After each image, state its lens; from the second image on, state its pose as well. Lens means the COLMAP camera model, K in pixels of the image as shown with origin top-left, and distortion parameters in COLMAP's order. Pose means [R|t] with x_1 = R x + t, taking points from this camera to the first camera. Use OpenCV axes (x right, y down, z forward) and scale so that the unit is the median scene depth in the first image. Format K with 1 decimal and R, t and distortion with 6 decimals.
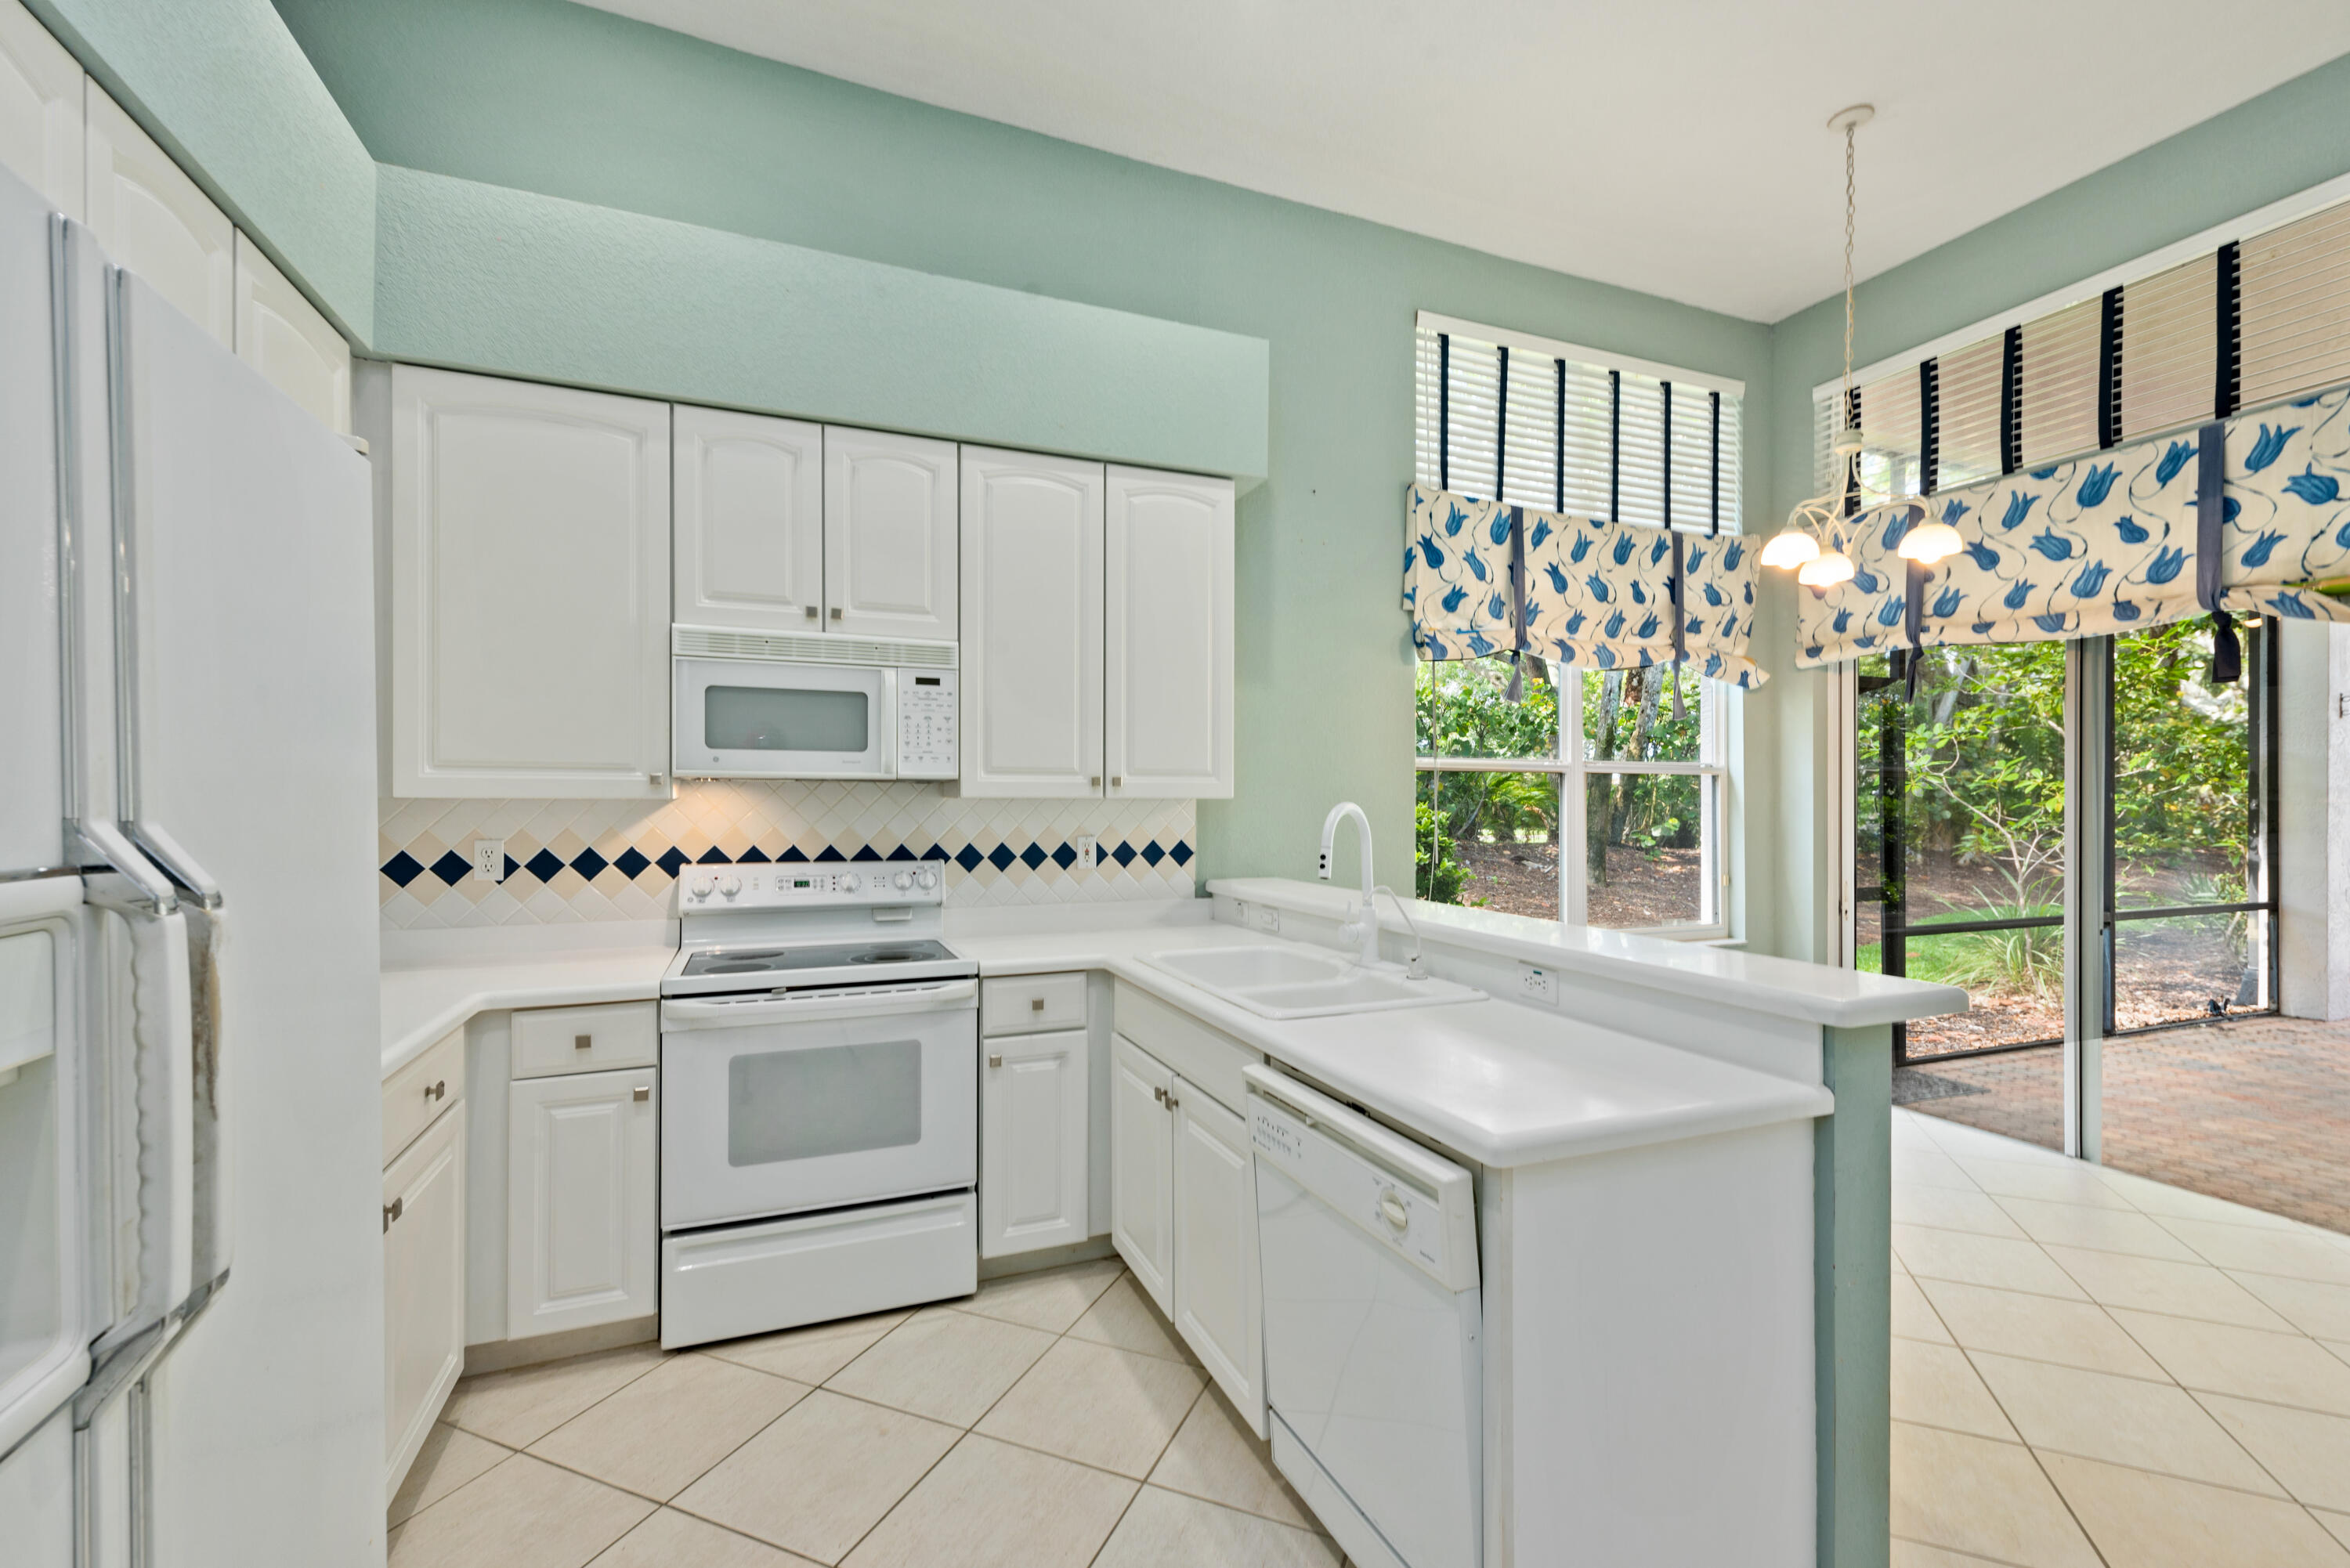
lens RADIAL K [[964.6, 0, 1172.7], [0, 964.6, 795.4], [0, 0, 1]] dist [0.013916, -0.003740]
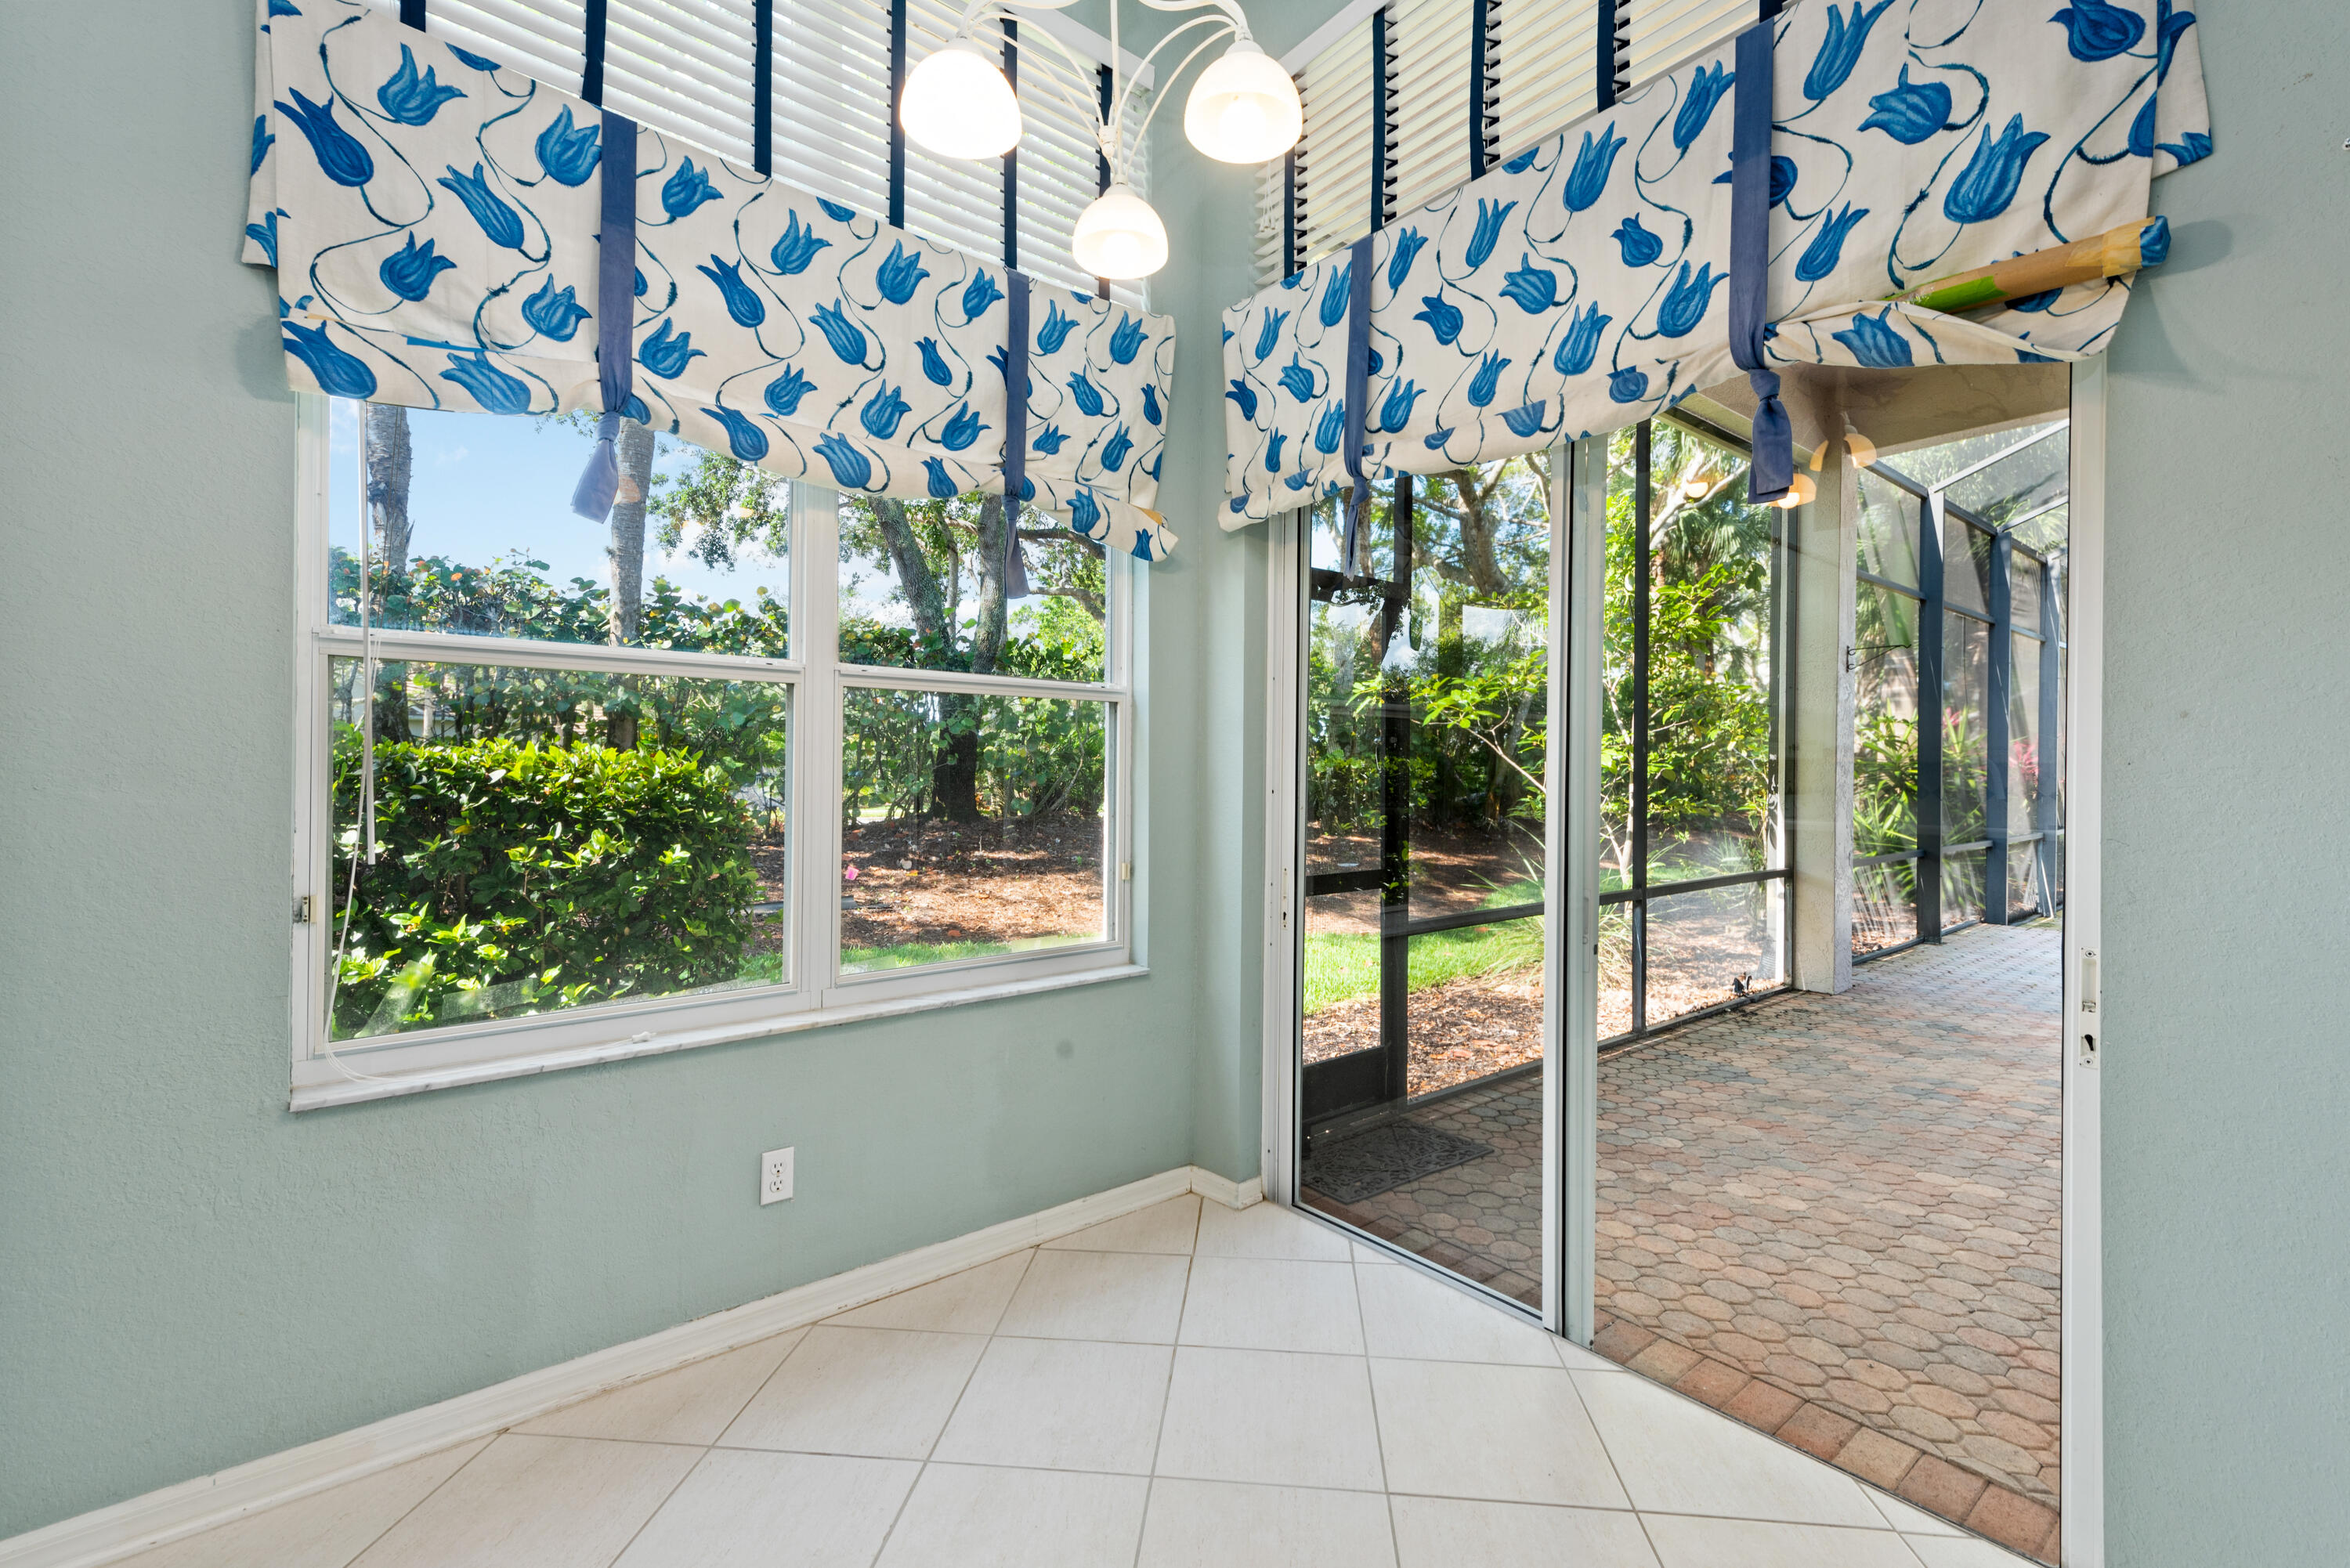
lens RADIAL K [[964.6, 0, 1157.9], [0, 964.6, 787.9], [0, 0, 1]] dist [0.013916, -0.003740]
pose [[0.961359, -0.002944, 0.275283, 0.495339], [-0.001400, 0.999878, 0.015584, 0.028603], [-0.275295, -0.015367, 0.961237, 0.469645]]
